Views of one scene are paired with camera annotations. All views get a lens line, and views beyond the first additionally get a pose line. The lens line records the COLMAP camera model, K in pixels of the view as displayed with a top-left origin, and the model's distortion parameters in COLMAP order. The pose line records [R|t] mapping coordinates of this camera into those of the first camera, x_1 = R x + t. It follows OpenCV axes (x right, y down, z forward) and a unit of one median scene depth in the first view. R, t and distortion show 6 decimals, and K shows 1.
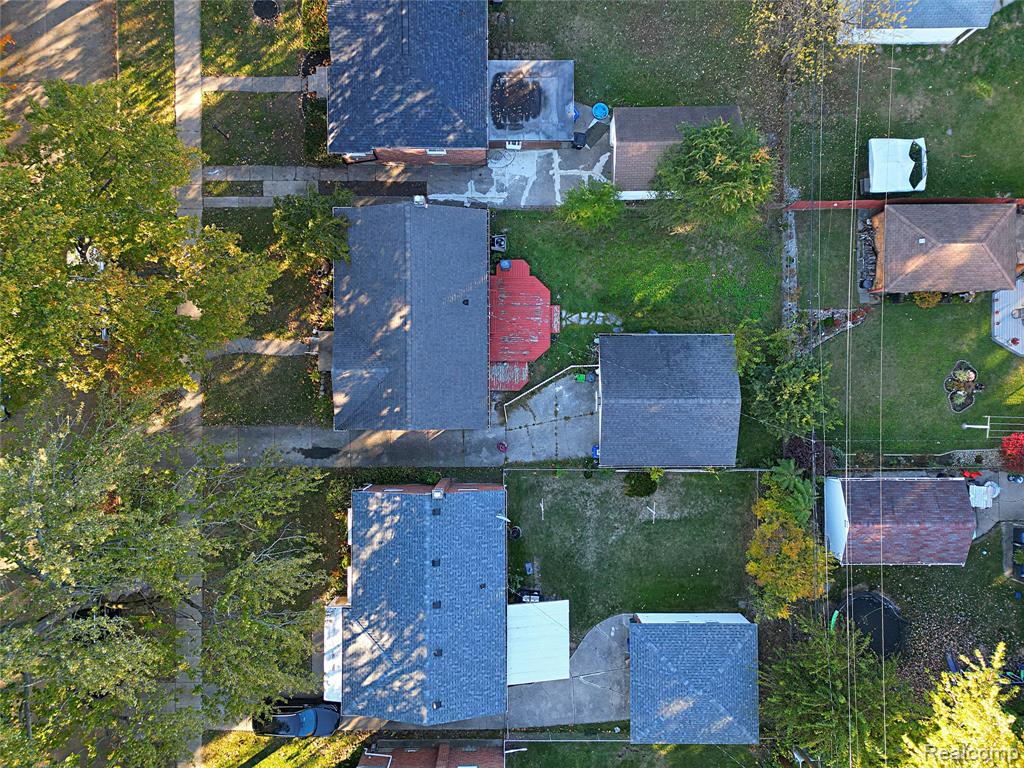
lens RADIAL K [[709.4, 0, 509.9], [0, 709.4, 389.8], [0, 0, 1]] dist [0.099155, -0.097168]
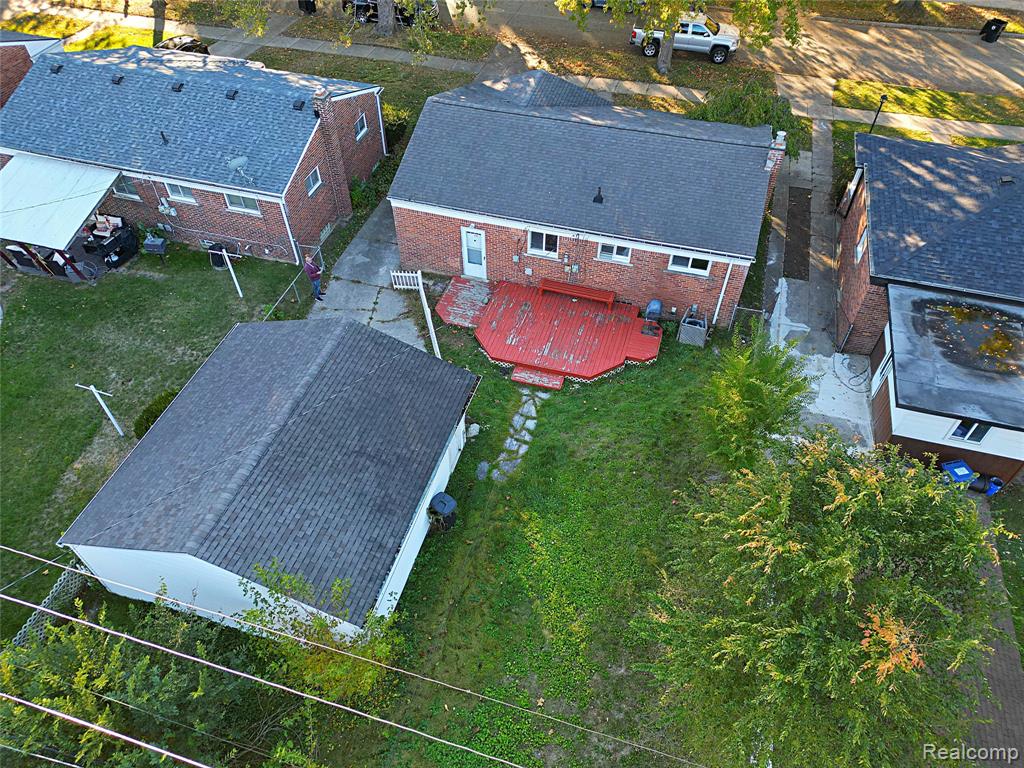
lens RADIAL K [[709.4, 0, 509.9], [0, 709.4, 389.8], [0, 0, 1]] dist [0.099155, -0.097168]
pose [[-0.283086, 0.709600, -0.645237, 0.419746], [-0.959092, -0.211166, 0.188554, -0.181872], [-0.002454, 0.672218, 0.740349, 0.608626]]
